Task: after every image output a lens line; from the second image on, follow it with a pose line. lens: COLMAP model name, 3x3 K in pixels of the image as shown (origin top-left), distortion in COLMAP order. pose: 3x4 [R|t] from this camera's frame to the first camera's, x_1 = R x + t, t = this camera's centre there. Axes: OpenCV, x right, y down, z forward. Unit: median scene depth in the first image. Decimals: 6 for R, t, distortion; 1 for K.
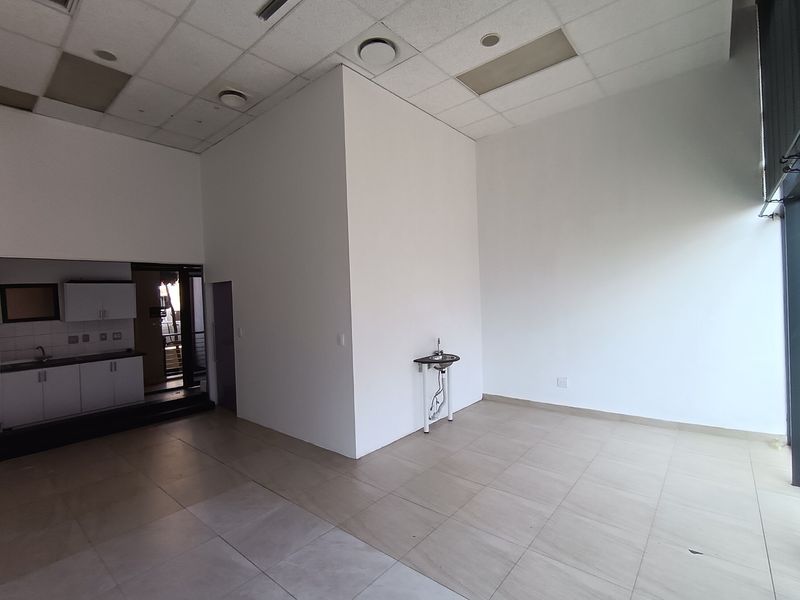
lens RADIAL K [[378.8, 0, 398.0], [0, 378.8, 296.8], [0, 0, 1]] dist [-0.004691, 0.002249]
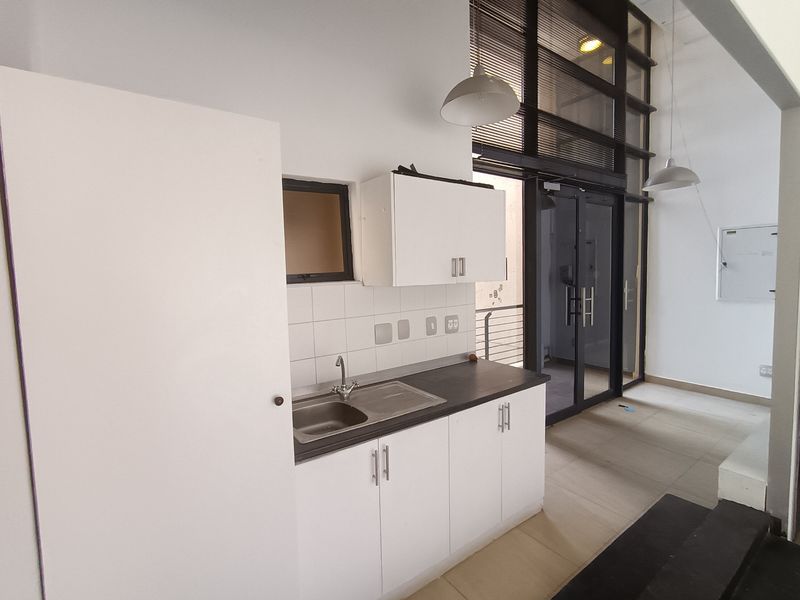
lens RADIAL K [[382.1, 0, 395.7], [0, 382.1, 303.4], [0, 0, 1]] dist [0.000914, -0.002038]
pose [[0.971242, 0.031173, -0.236045, -0.984426], [-0.008833, 0.995427, 0.095118, 0.058986], [0.237931, -0.090298, 0.967076, 0.817571]]
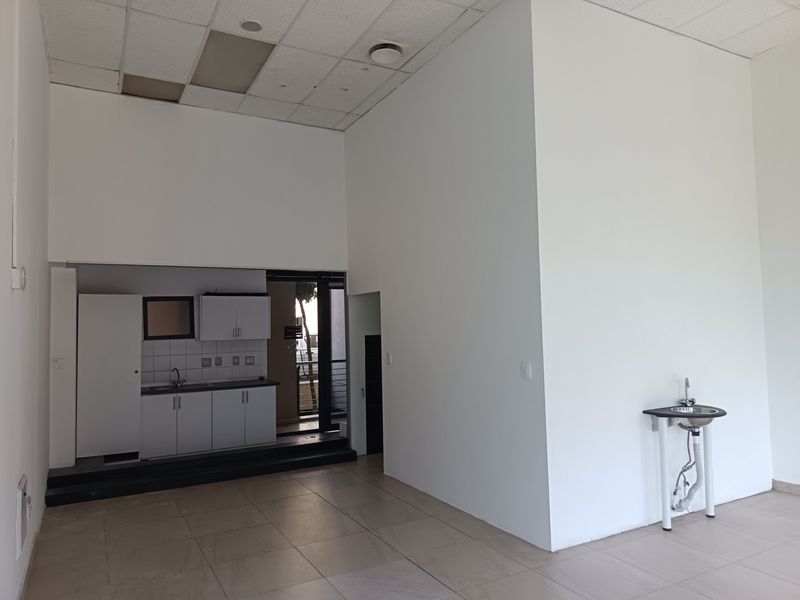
lens RADIAL K [[557.3, 0, 403.0], [0, 557.3, 296.2], [0, 0, 1]] dist [0.021997, -0.008986]
pose [[0.935623, -0.006373, -0.352943, -0.002308], [-0.011334, 0.998779, -0.048080, 0.025913], [0.352819, 0.048985, 0.934409, -0.032454]]
